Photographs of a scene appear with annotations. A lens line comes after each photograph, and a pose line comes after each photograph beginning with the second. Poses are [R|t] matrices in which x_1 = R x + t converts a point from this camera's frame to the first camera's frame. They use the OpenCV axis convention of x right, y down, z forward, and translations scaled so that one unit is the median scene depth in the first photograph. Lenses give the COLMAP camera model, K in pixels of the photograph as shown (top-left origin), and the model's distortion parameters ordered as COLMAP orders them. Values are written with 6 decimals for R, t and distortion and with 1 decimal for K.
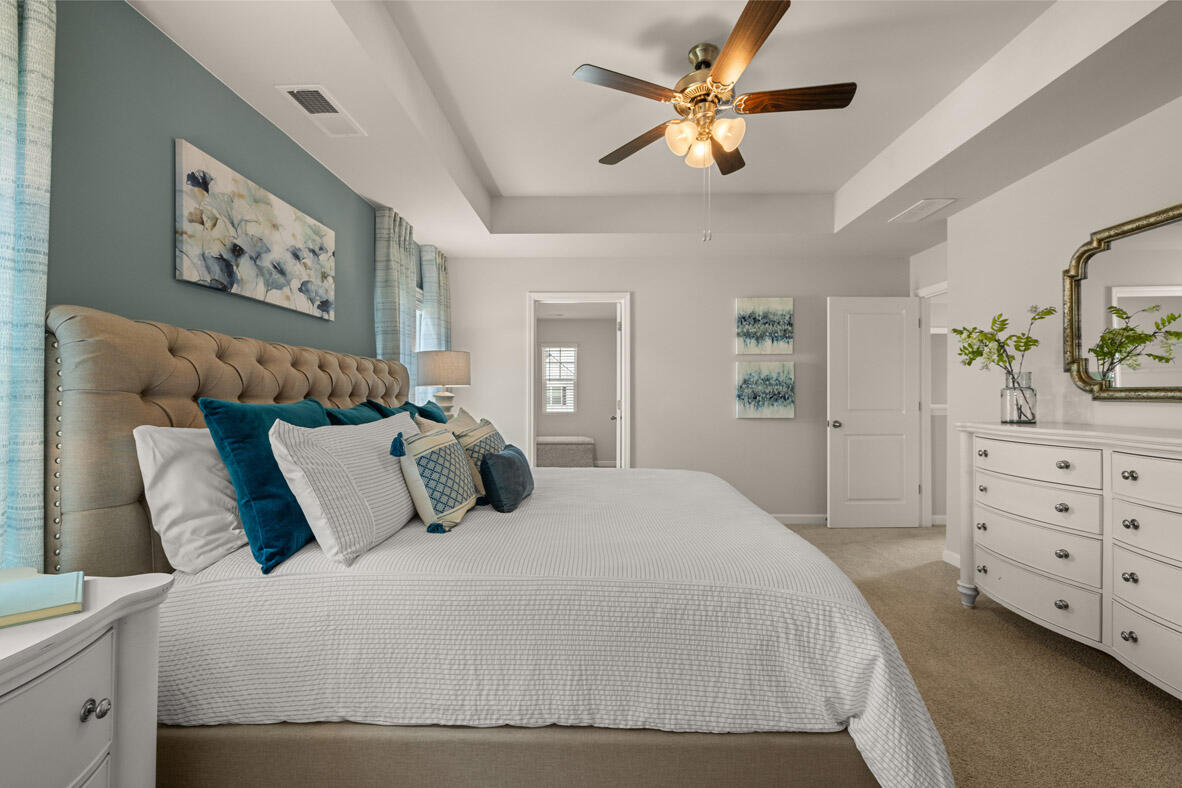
lens RADIAL K [[496.3, 0, 588.7], [0, 496.3, 396.8], [0, 0, 1]] dist [0.000613, 0.000006]
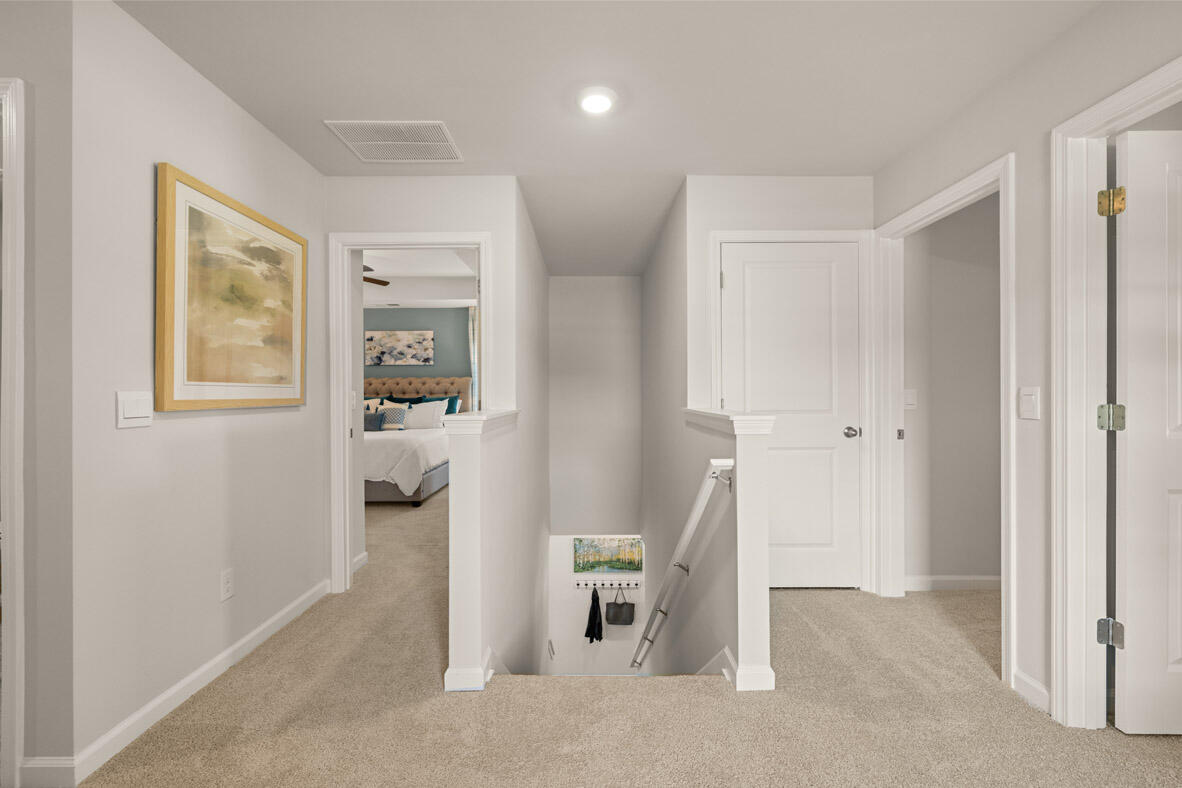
lens RADIAL K [[495.2, 0, 591.0], [0, 495.2, 394.0], [0, 0, 1]] dist [0.000678, 0.000087]
pose [[0.025915, 0.003119, -0.999659, 2.558842], [0.004193, 0.999986, 0.003229, -0.003042], [0.999655, -0.004275, 0.025901, 2.122297]]
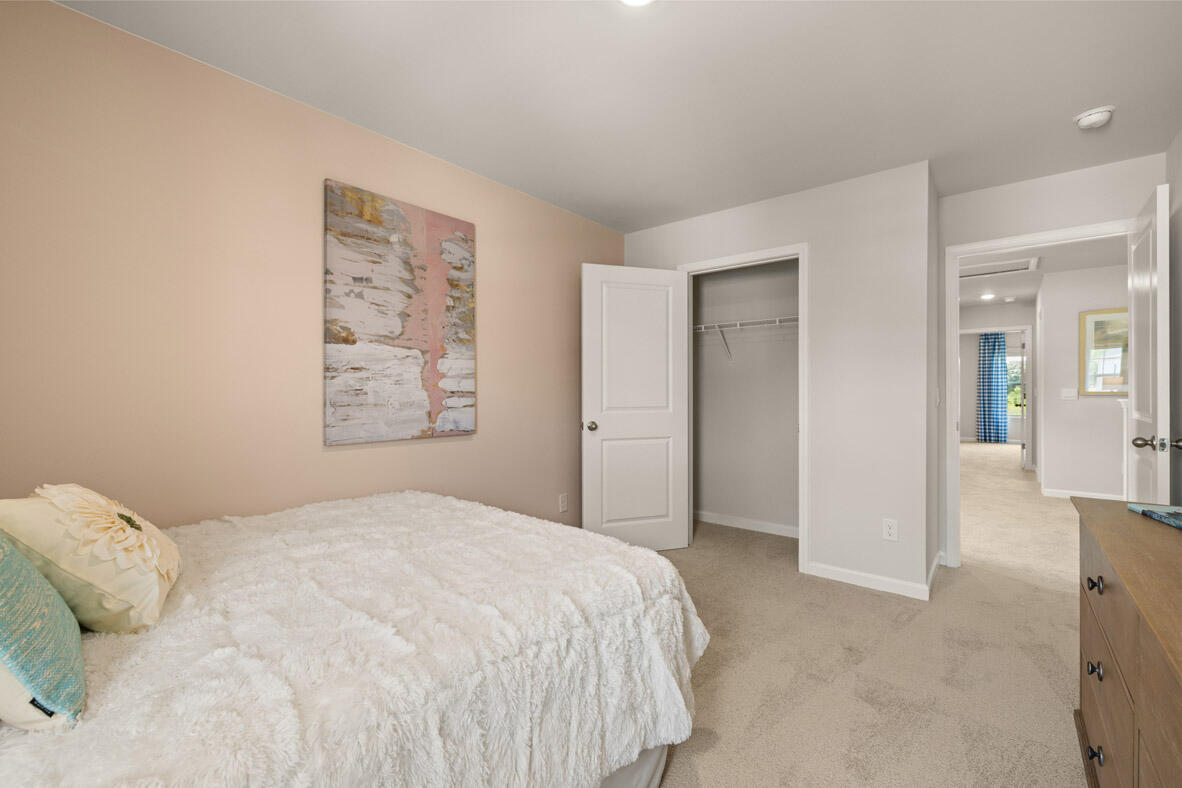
lens RADIAL K [[497.8, 0, 593.7], [0, 497.8, 388.6], [0, 0, 1]] dist [-0.000648, -0.000032]
pose [[-0.788402, 0.001148, 0.615160, 2.132367], [-0.001244, 0.999993, -0.003461, 0.001719], [-0.615159, -0.003494, -0.788395, 4.649496]]
